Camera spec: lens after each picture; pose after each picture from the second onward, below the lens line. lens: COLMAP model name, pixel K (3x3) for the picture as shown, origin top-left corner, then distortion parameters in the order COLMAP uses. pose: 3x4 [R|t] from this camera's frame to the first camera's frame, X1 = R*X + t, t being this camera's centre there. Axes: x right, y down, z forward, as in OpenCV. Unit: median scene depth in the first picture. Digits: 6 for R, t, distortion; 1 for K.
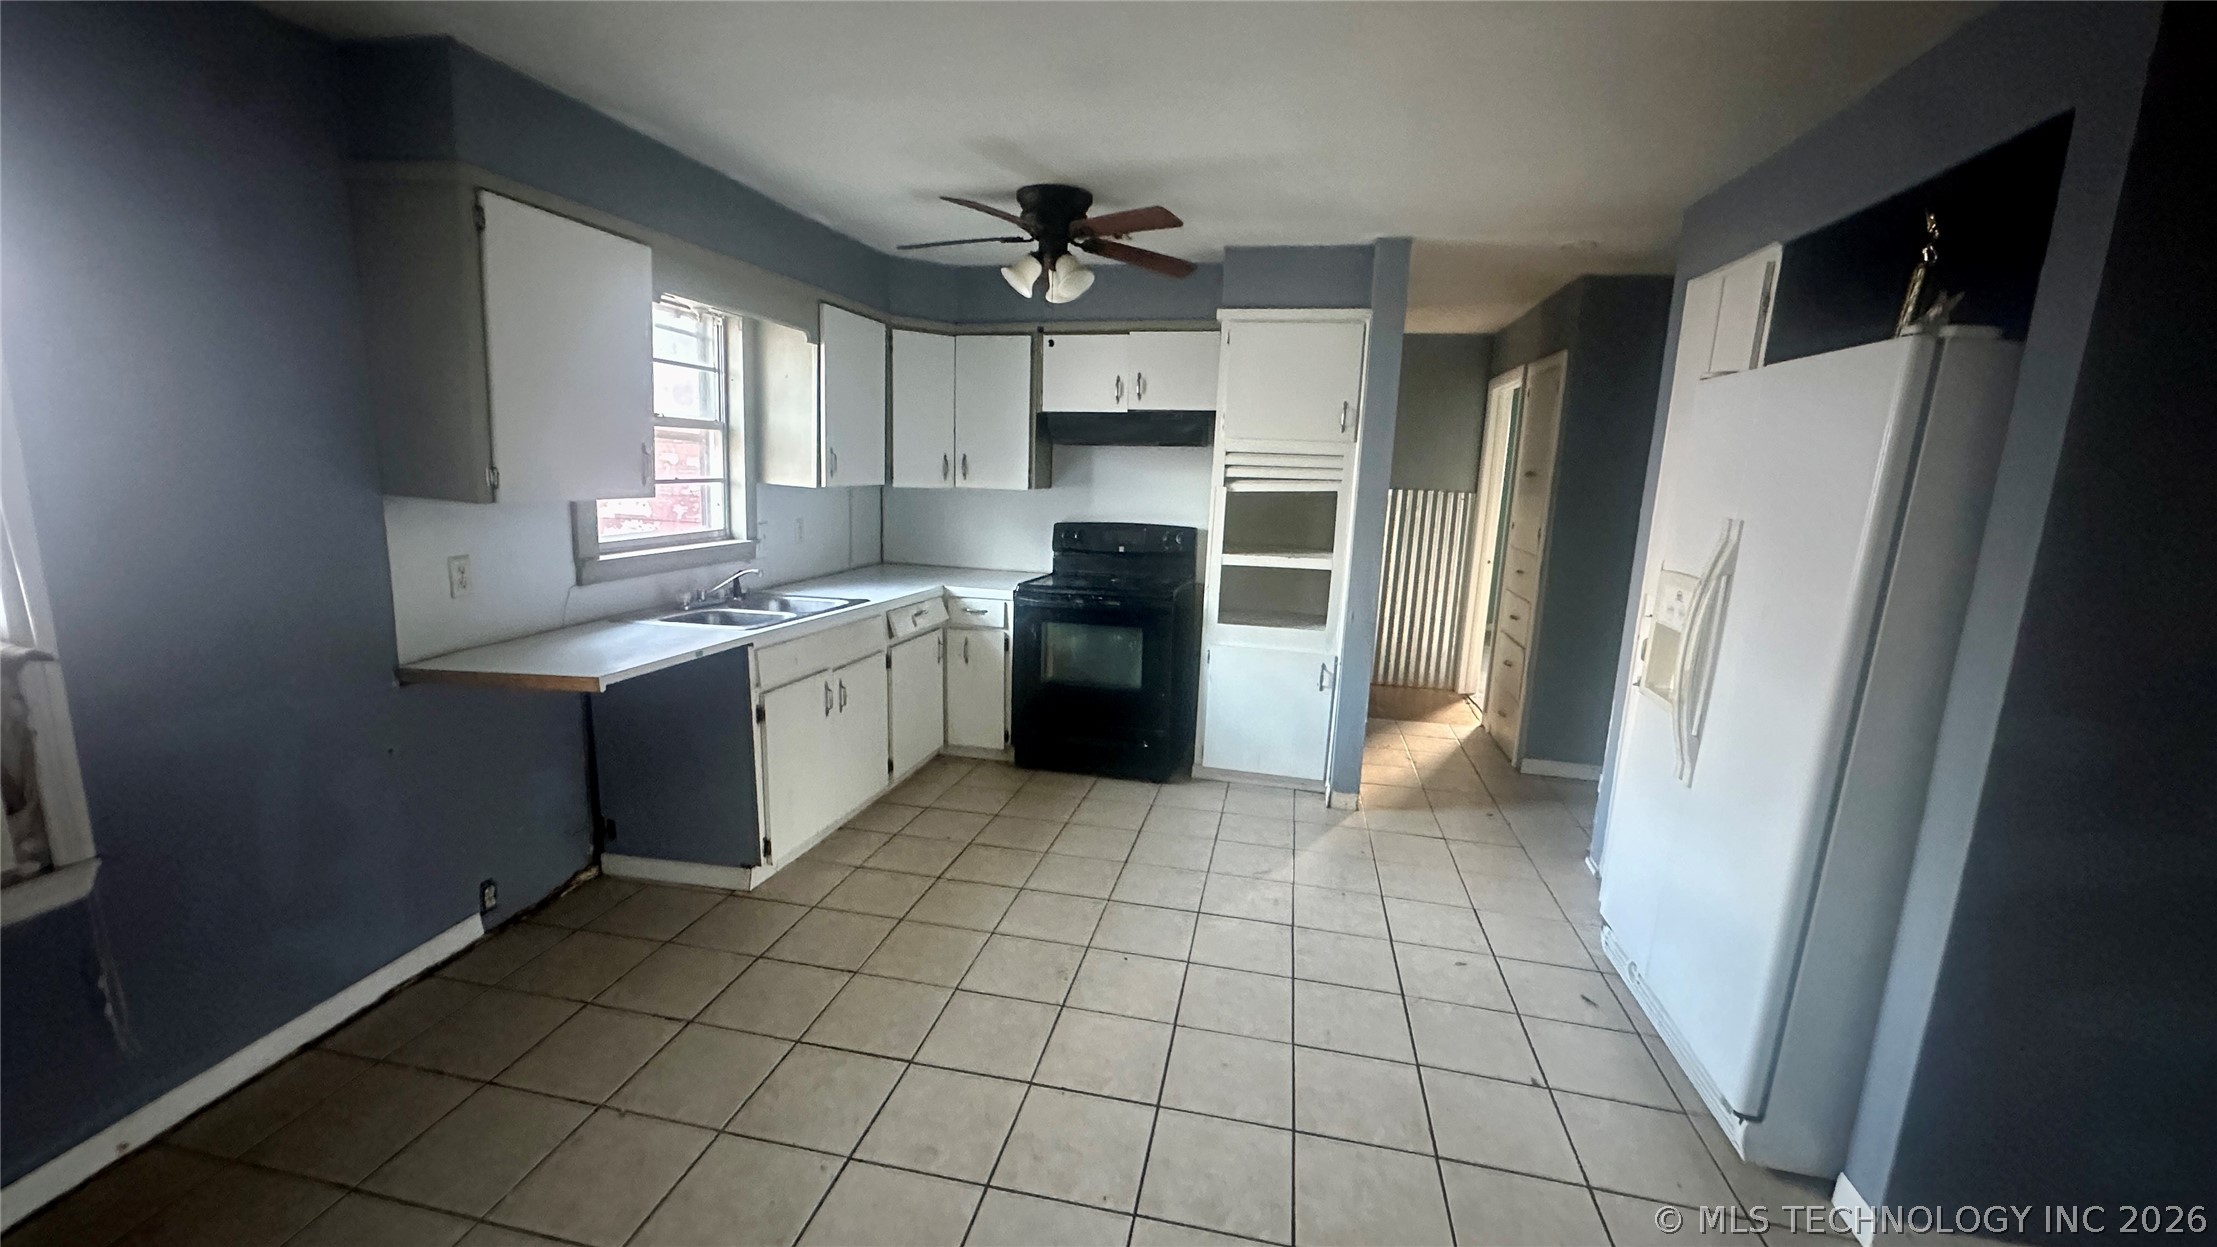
lens RADIAL K [[885.5, 0, 1103.8], [0, 885.5, 626.3], [0, 0, 1]] dist [0.000771, 0.000286]
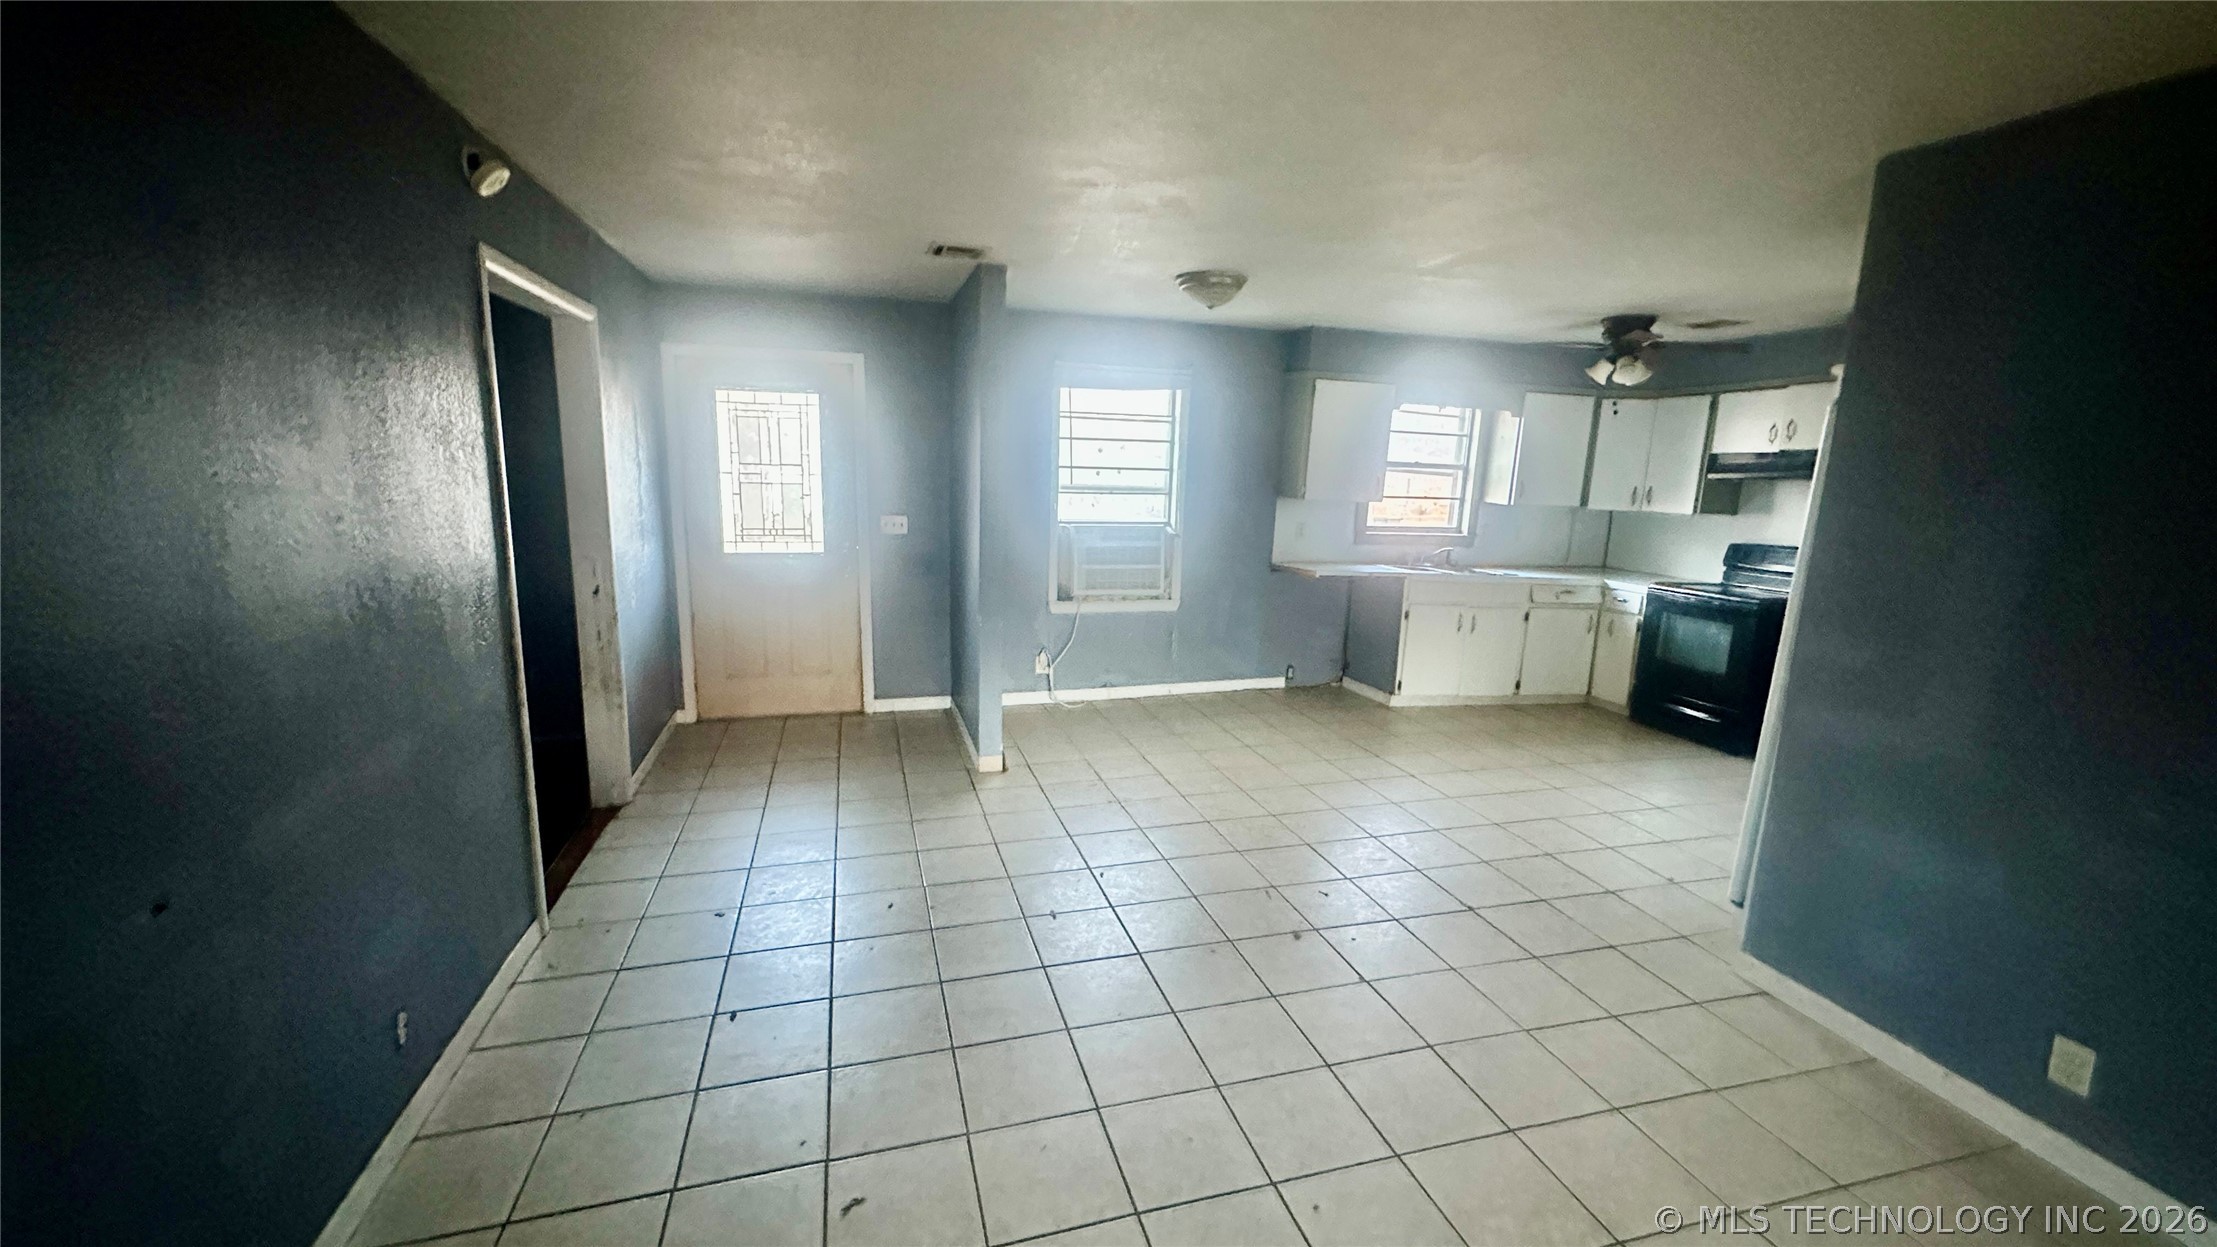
lens RADIAL K [[885.5, 0, 1112.8], [0, 885.5, 620.5], [0, 0, 1]] dist [0.000771, 0.000286]
pose [[0.473276, 0.135836, -0.870378, 0.781087], [-0.182866, 0.981666, 0.053769, 0.097667], [0.861725, 0.133715, 0.489439, -0.393234]]
